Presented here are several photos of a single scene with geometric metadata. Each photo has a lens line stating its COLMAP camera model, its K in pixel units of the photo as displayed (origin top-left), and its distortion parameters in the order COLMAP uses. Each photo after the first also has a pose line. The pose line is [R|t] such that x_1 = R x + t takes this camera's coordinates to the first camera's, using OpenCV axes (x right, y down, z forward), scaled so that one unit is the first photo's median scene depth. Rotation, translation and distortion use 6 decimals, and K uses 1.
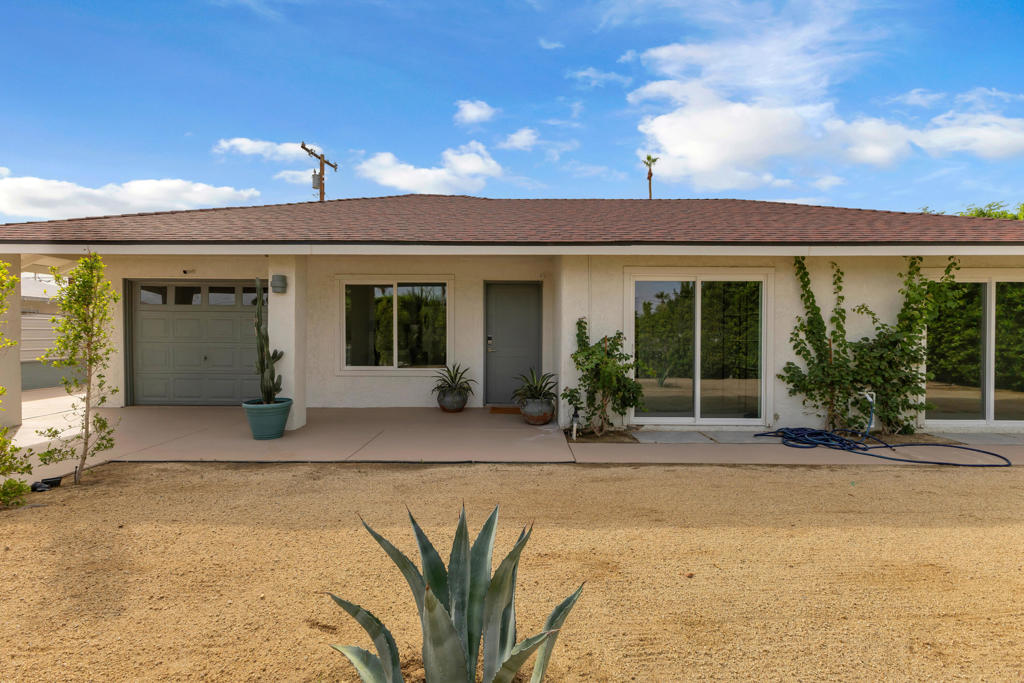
lens RADIAL K [[441.0, 0, 513.8], [0, 441.0, 338.3], [0, 0, 1]] dist [0.013739, -0.000745]
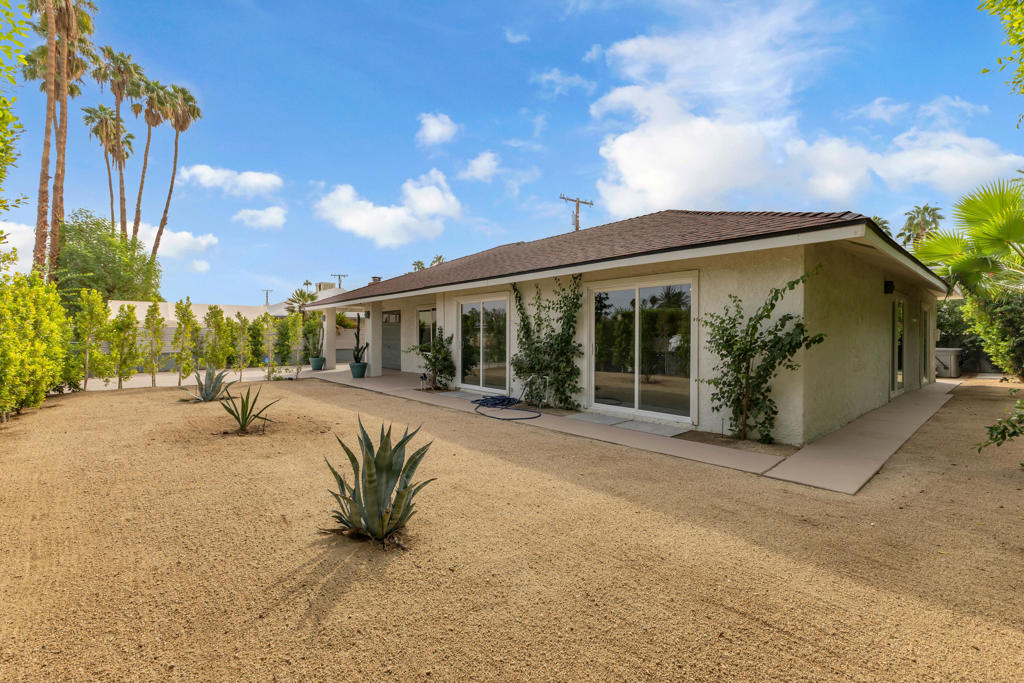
lens RADIAL K [[441.0, 0, 513.8], [0, 441.0, 338.3], [0, 0, 1]] dist [0.013739, -0.000745]
pose [[0.669437, 0.001829, -0.742866, 1.612889], [-0.007629, 0.999961, -0.004414, 0.009209], [0.742830, 0.008622, 0.669425, 0.006350]]
